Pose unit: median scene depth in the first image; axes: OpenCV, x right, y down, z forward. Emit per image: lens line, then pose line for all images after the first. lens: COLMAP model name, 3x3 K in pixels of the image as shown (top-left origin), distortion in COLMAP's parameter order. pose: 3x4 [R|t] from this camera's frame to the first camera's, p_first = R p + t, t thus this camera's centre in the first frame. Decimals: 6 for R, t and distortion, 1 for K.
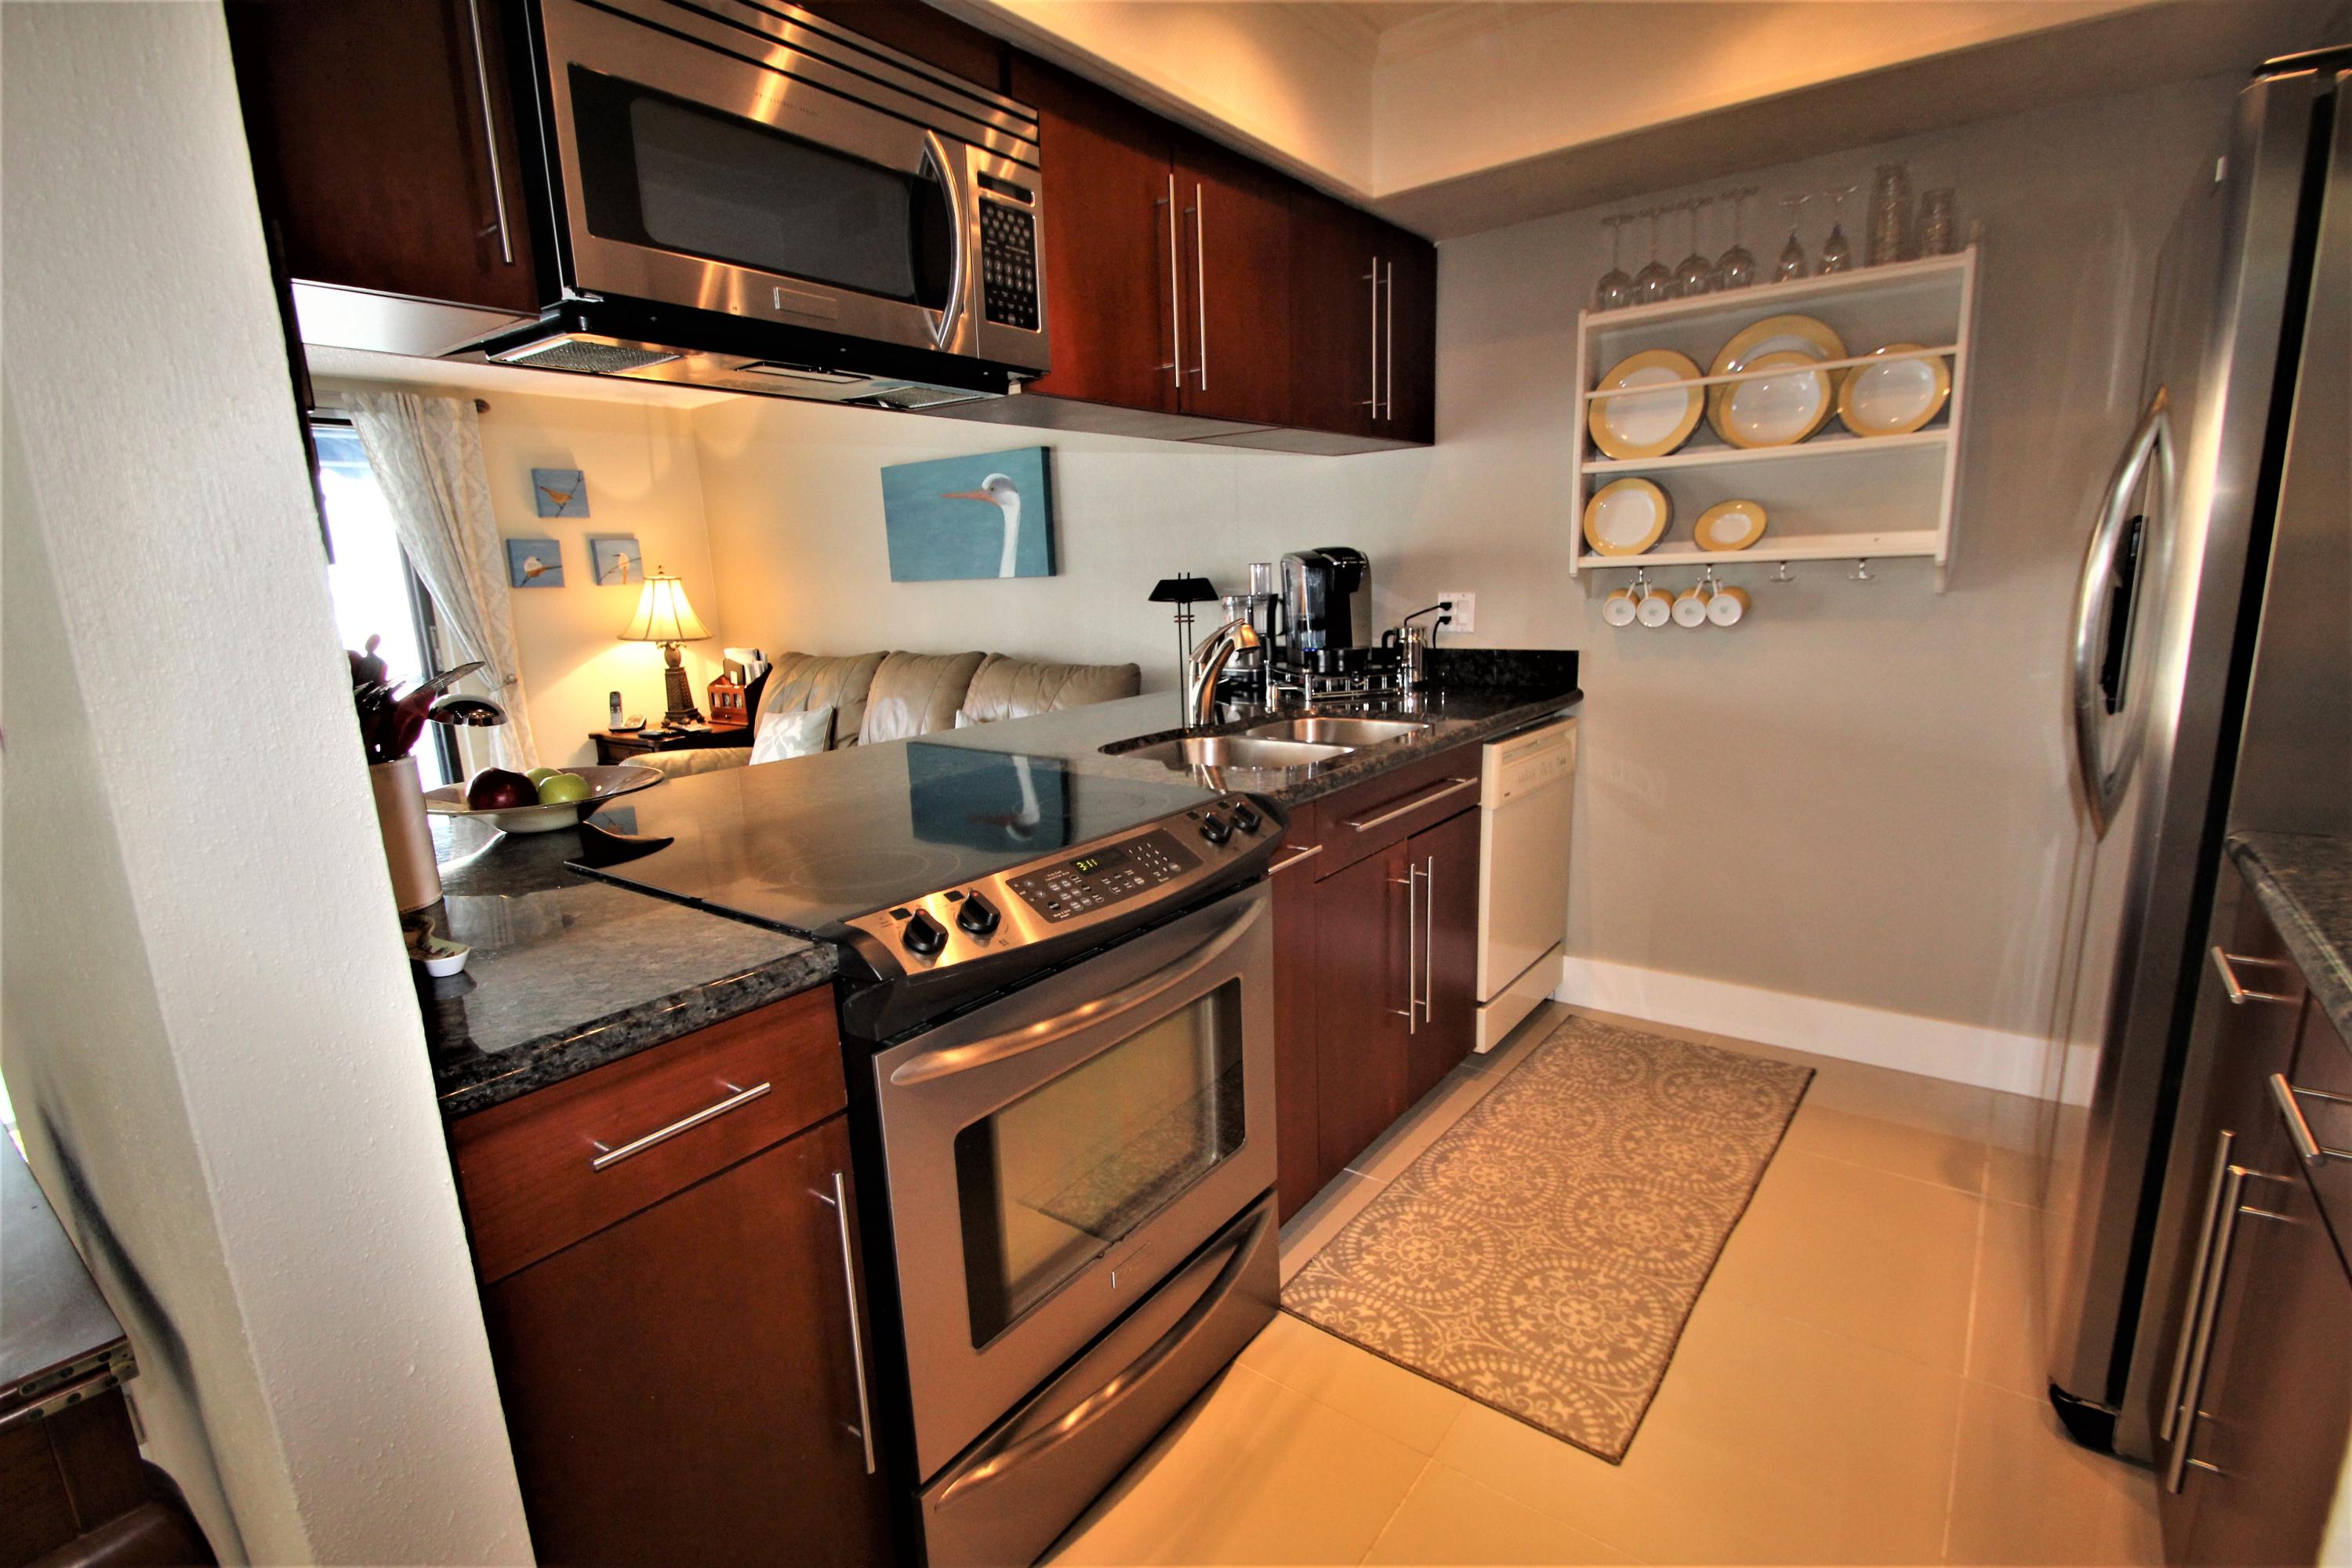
lens RADIAL K [[1100.2, 0, 1186.1], [0, 1100.2, 812.7], [0, 0, 1]] dist [0.013310, -0.014698]
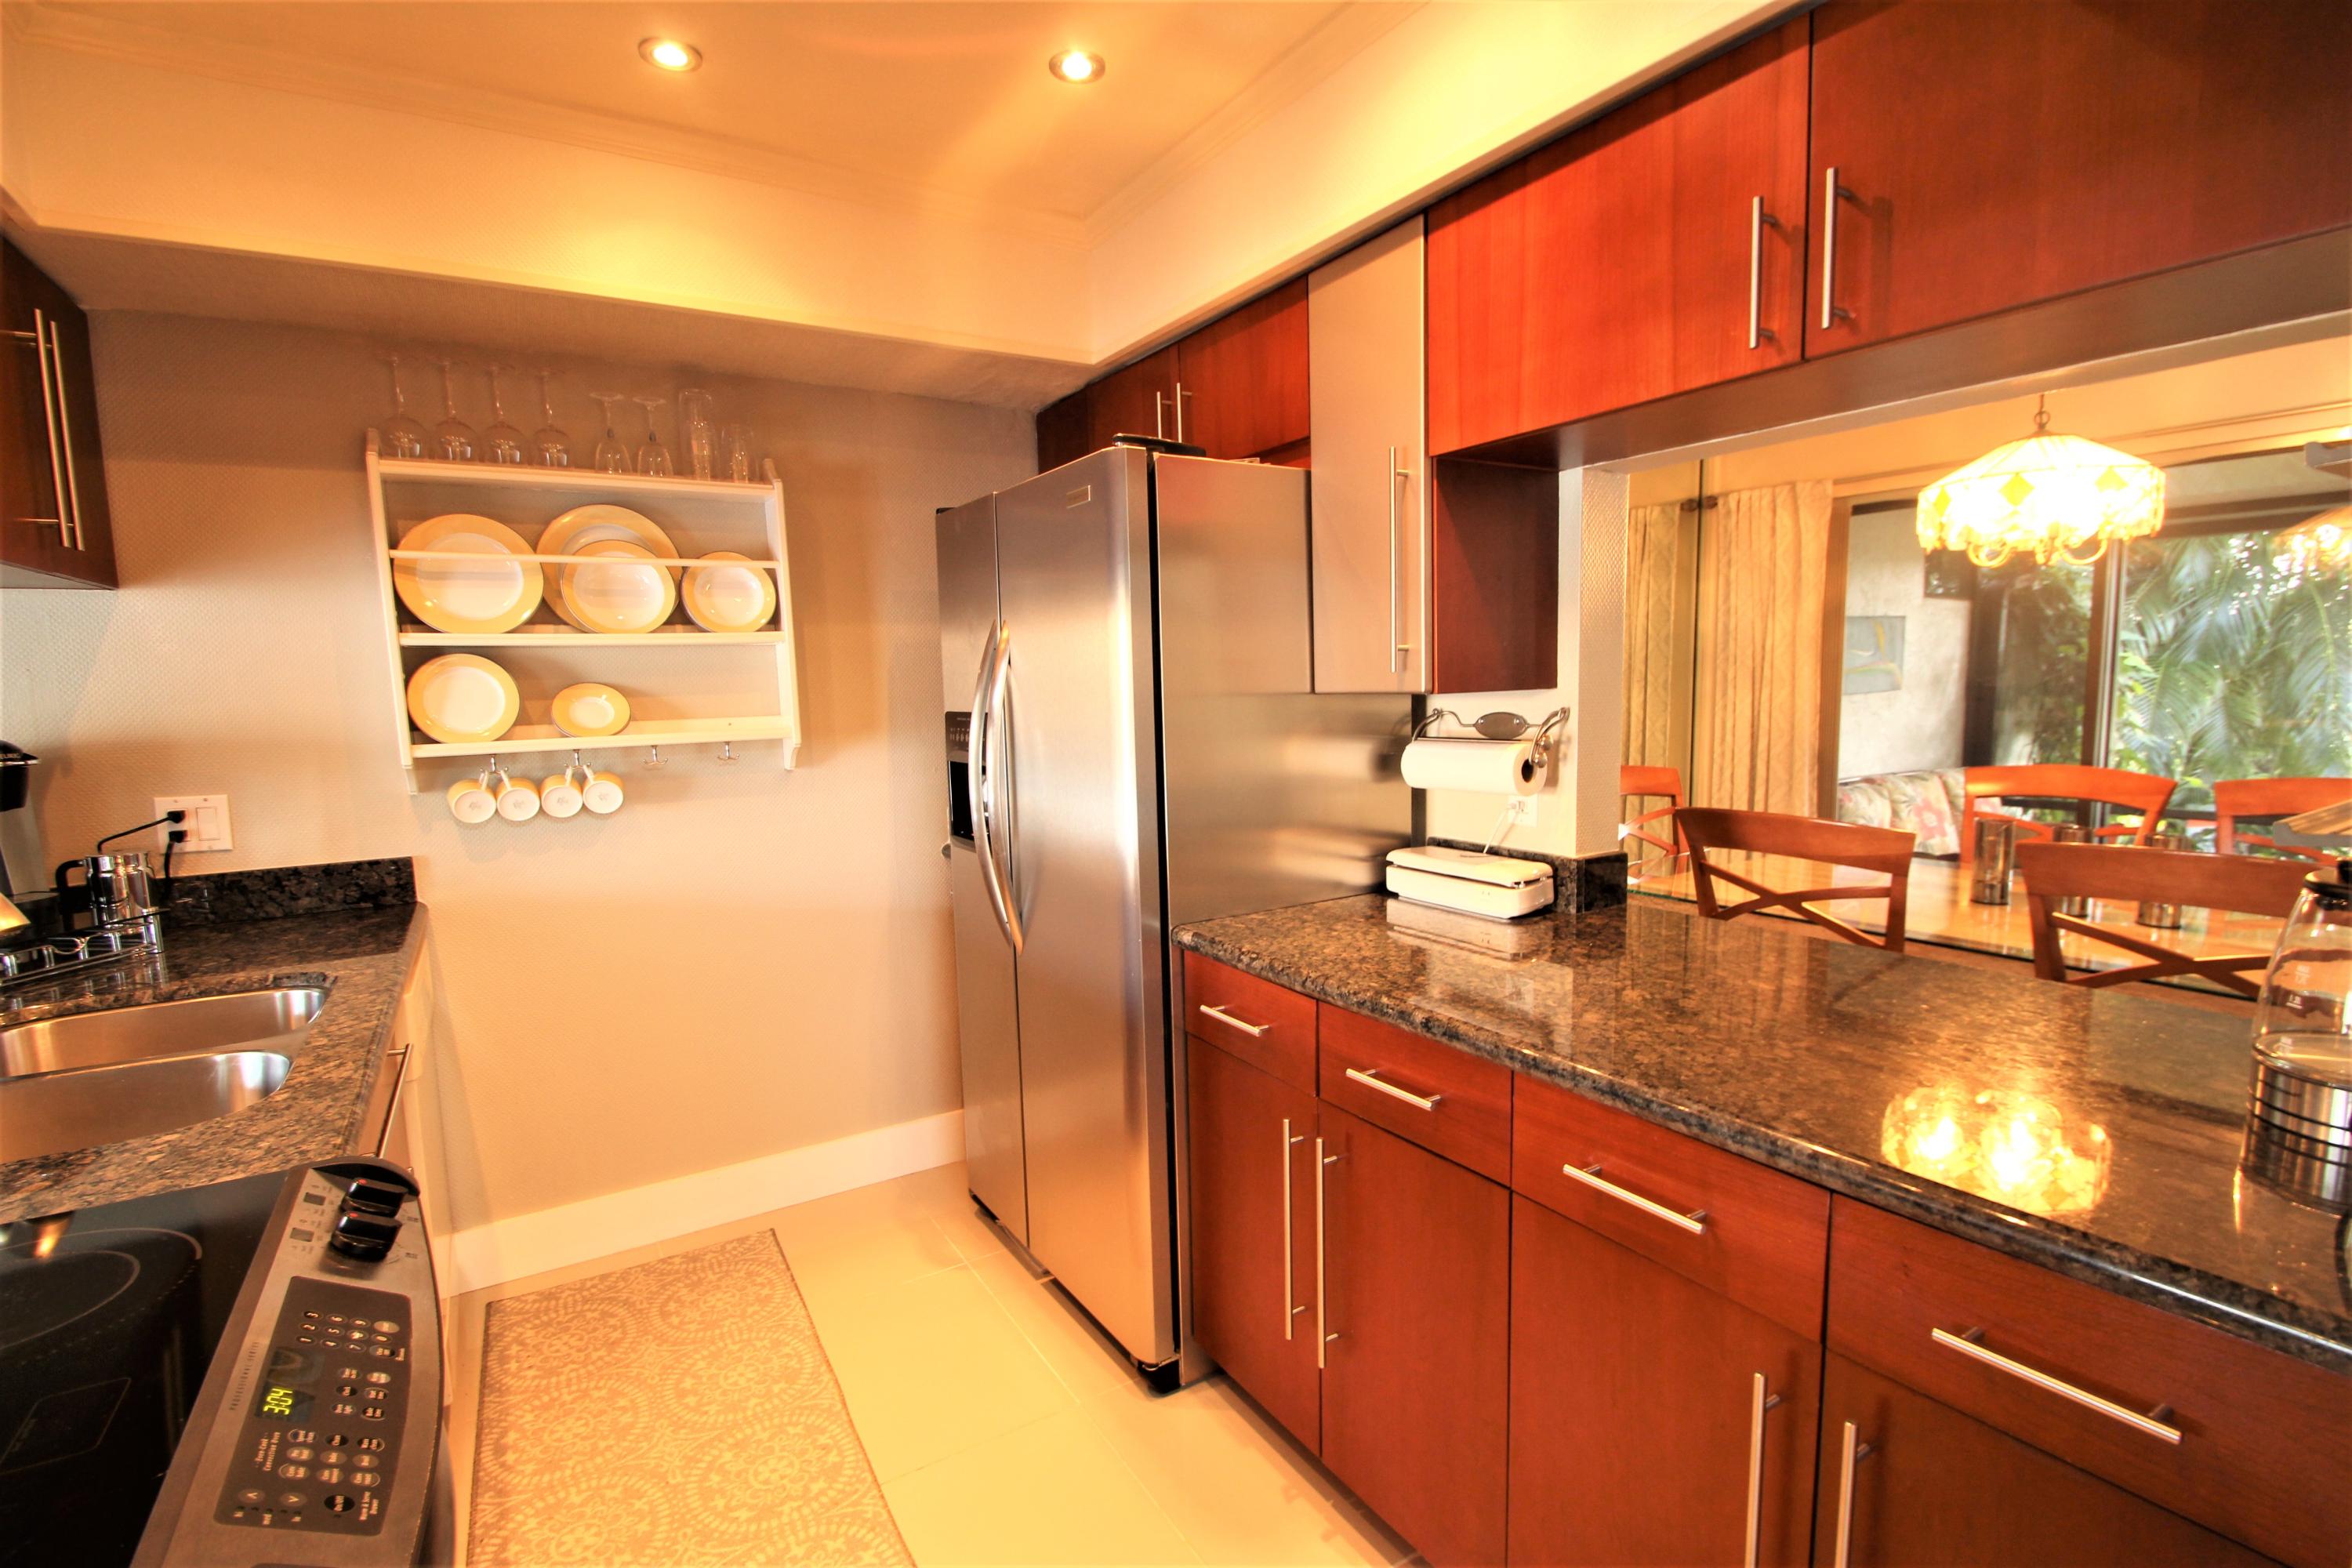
lens RADIAL K [[1100.2, 0, 1186.1], [0, 1100.2, 812.7], [0, 0, 1]] dist [0.013310, -0.014698]
pose [[0.349664, -0.086199, 0.932901, -0.223556], [0.211102, 0.977400, 0.011187, -0.077704], [-0.912782, 0.193026, 0.359958, 0.212037]]
